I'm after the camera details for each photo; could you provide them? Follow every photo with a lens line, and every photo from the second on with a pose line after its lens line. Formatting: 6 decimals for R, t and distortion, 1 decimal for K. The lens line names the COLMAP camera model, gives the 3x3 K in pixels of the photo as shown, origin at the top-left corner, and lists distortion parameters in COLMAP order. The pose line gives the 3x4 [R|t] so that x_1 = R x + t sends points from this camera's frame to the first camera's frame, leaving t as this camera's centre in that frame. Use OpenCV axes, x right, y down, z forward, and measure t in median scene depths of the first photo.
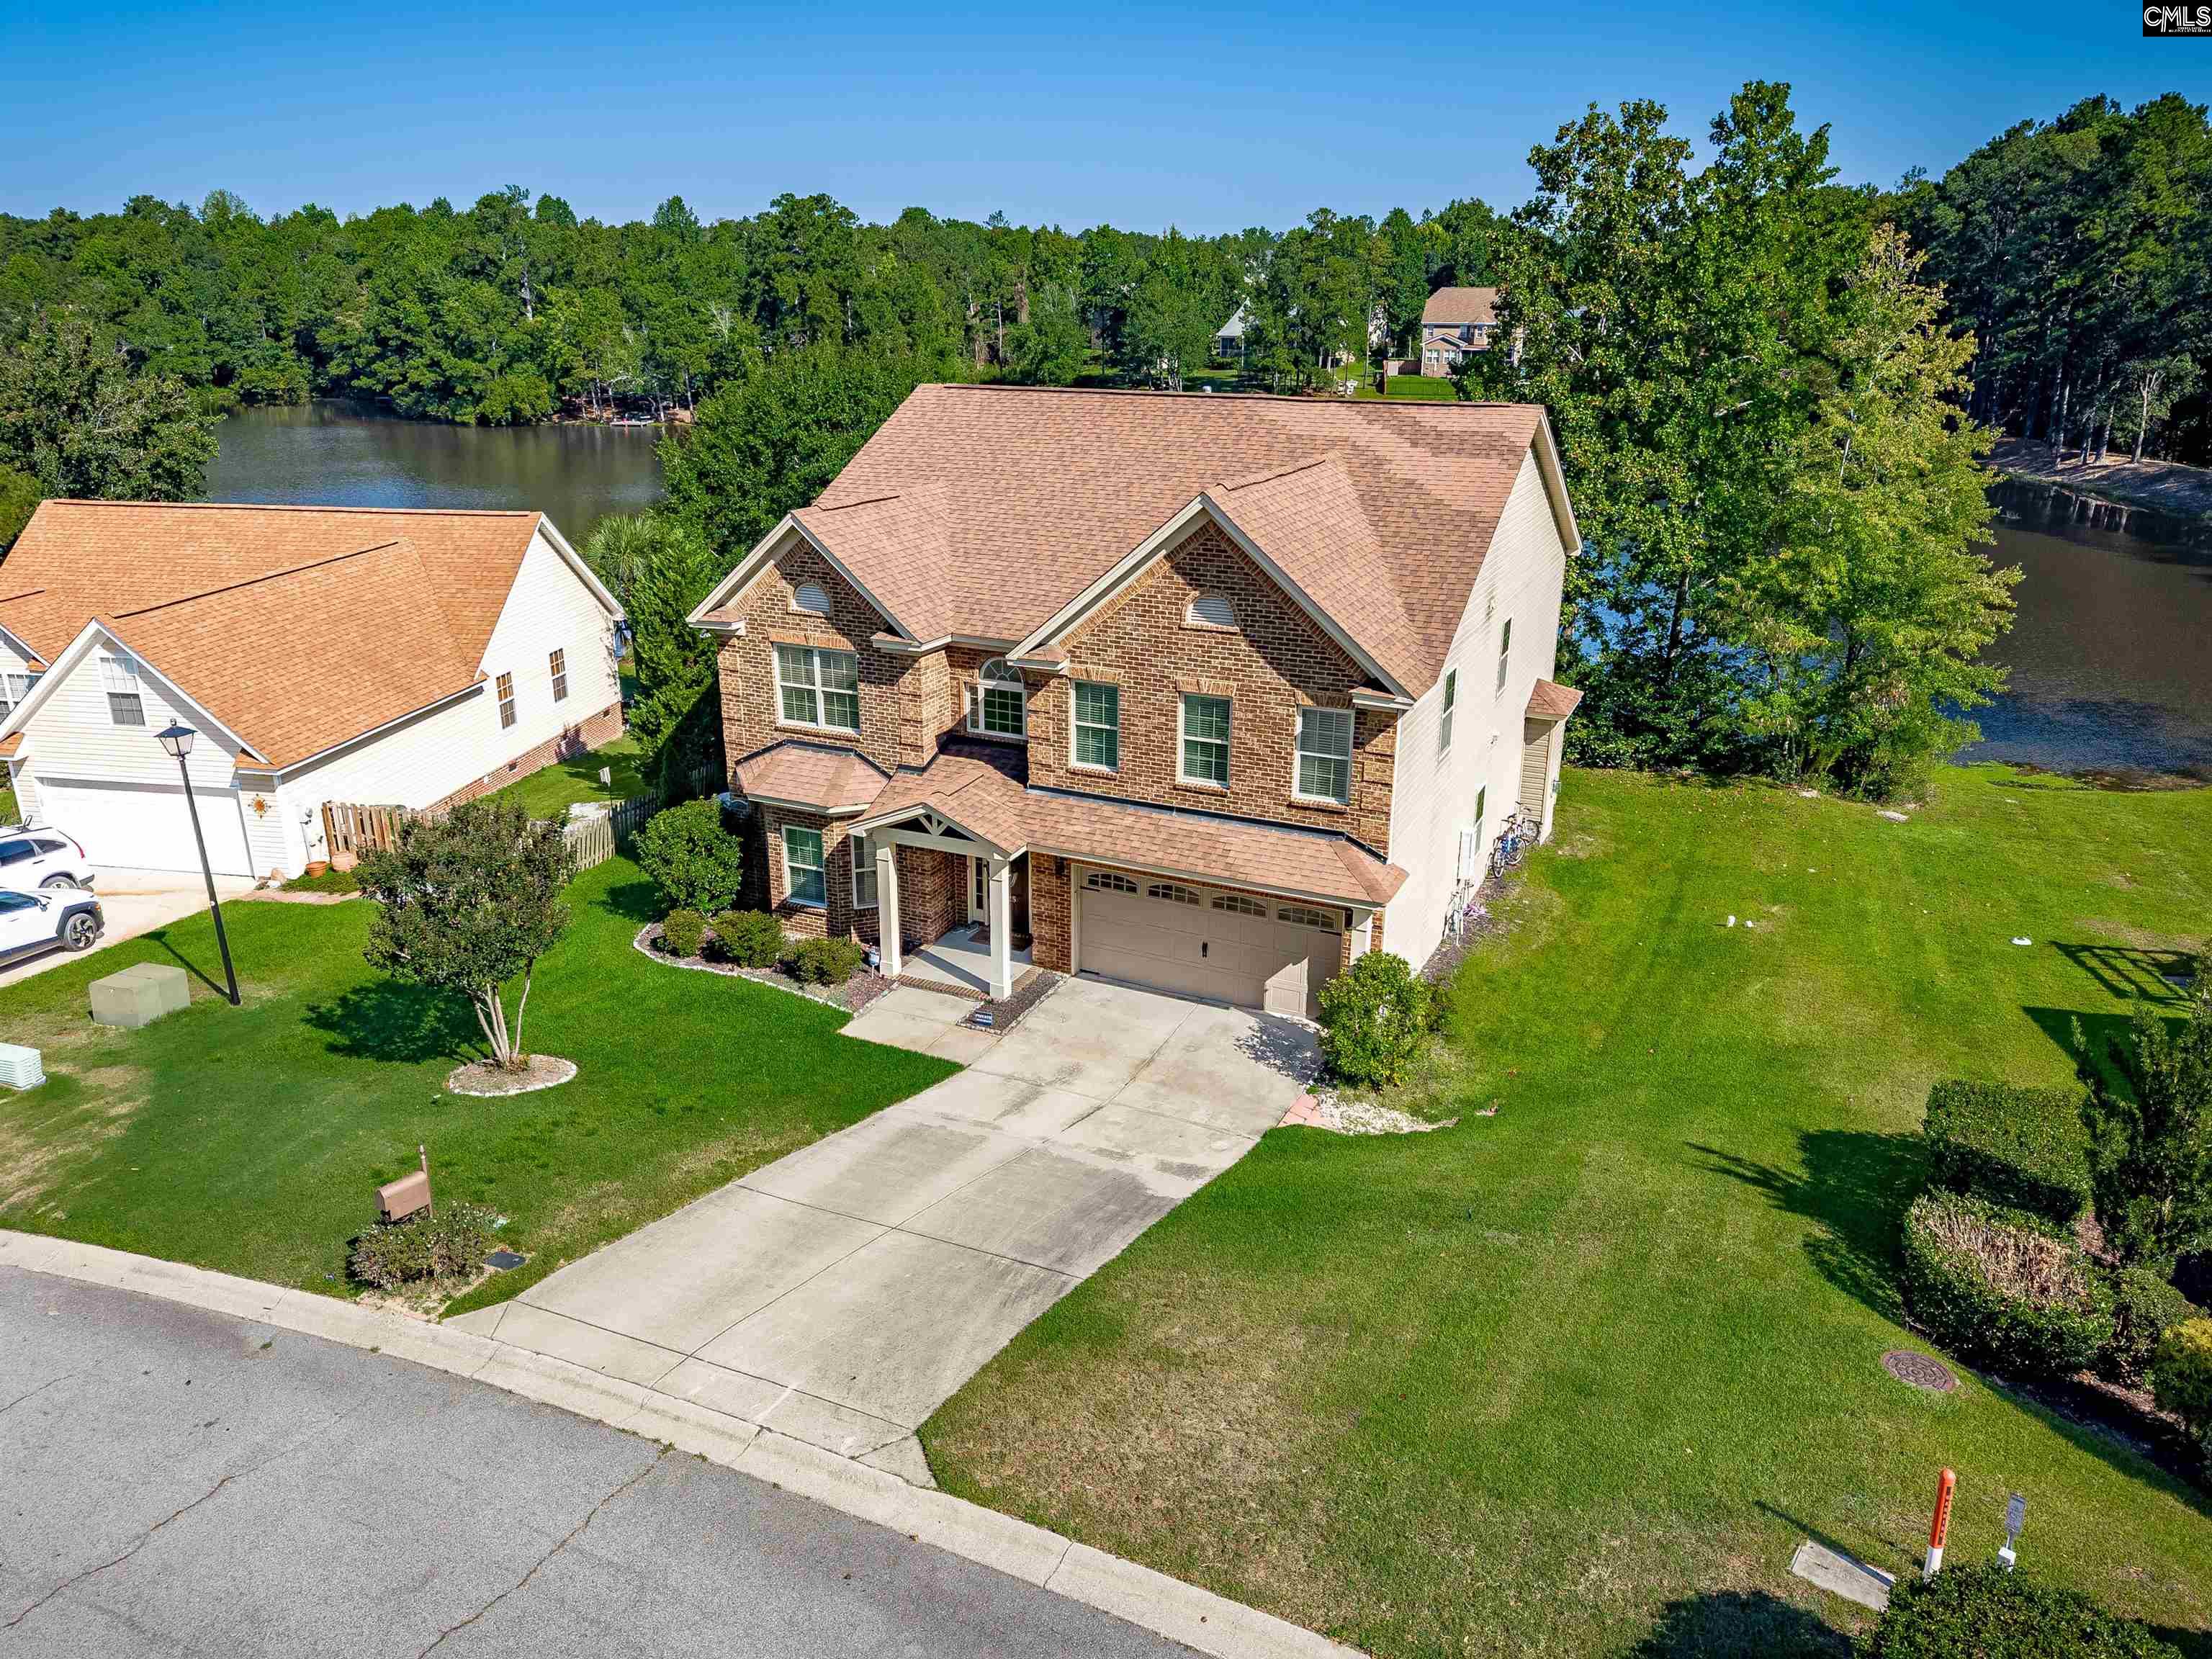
lens RADIAL K [[1528.7, 0, 1108.1], [0, 1528.7, 831.3], [0, 0, 1]] dist [-0.002333, -0.017910]
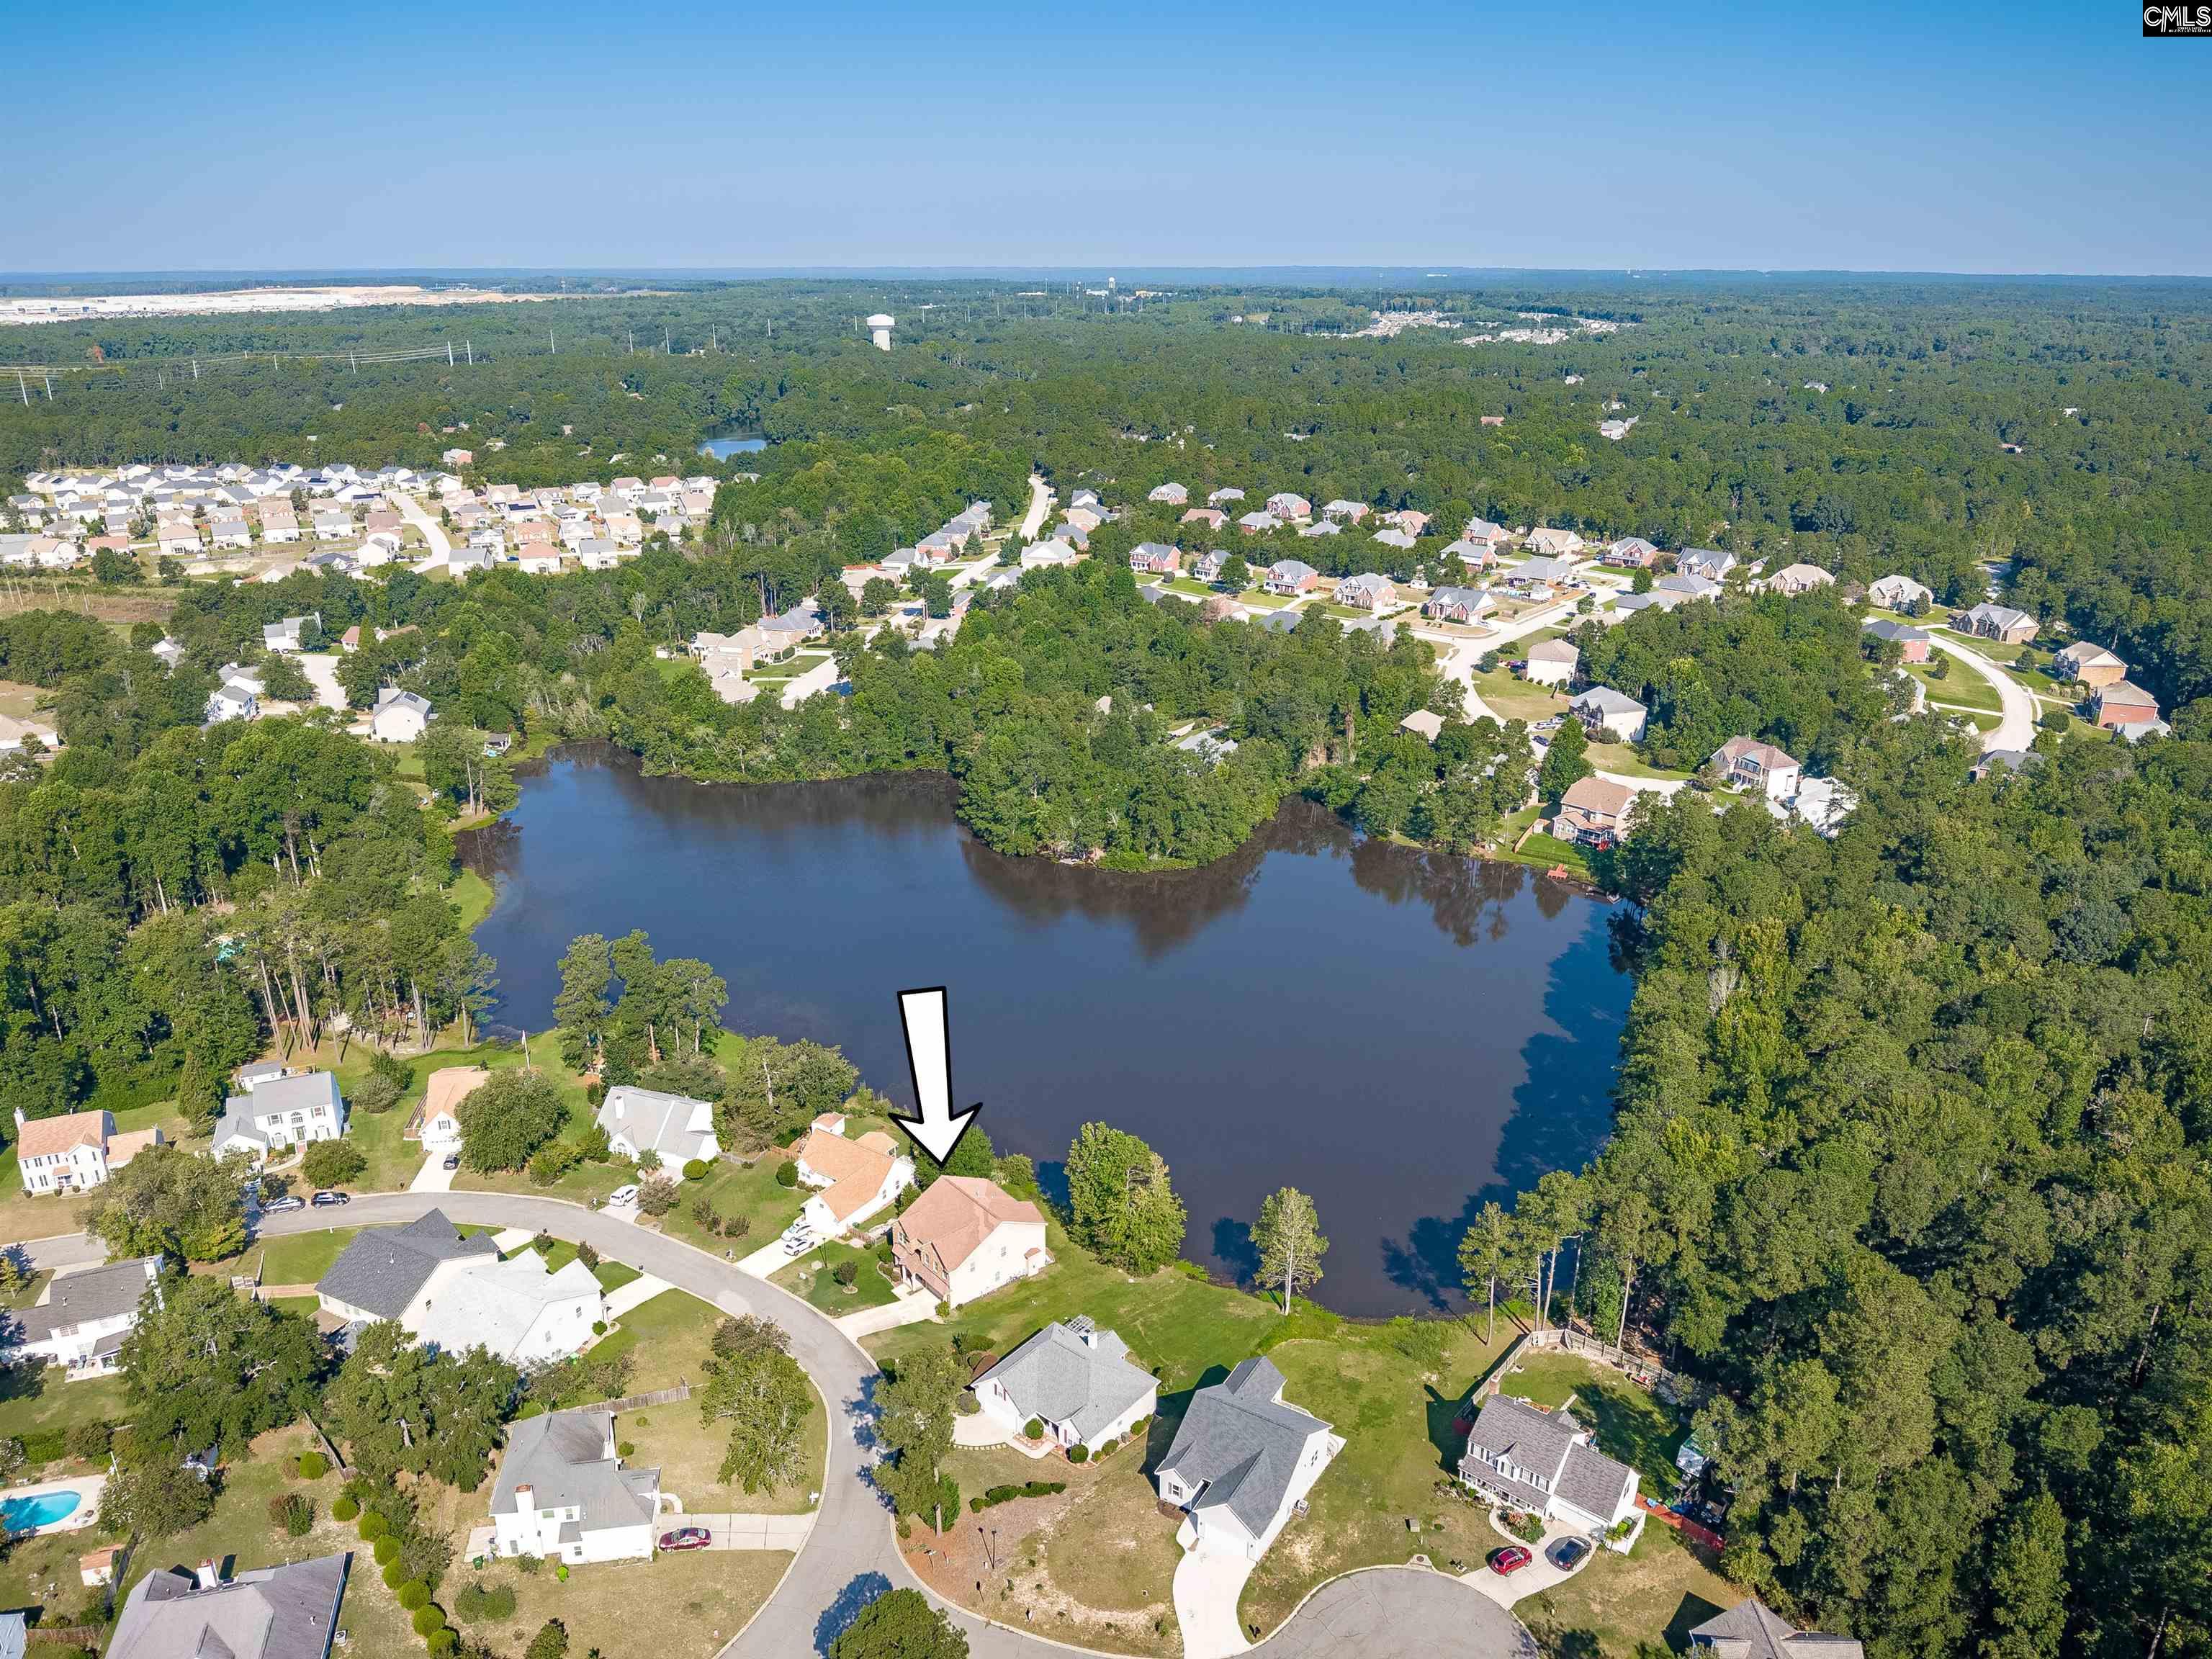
lens RADIAL K [[1528.7, 0, 1102.9], [0, 1528.7, 826.9], [0, 0, 1]] dist [-0.002333, -0.017910]
pose [[0.906860, 0.150242, -0.393741, 3.193694], [-0.145020, 0.988486, 0.043174, -2.449407], [0.395694, 0.017948, 0.918207, -5.241796]]
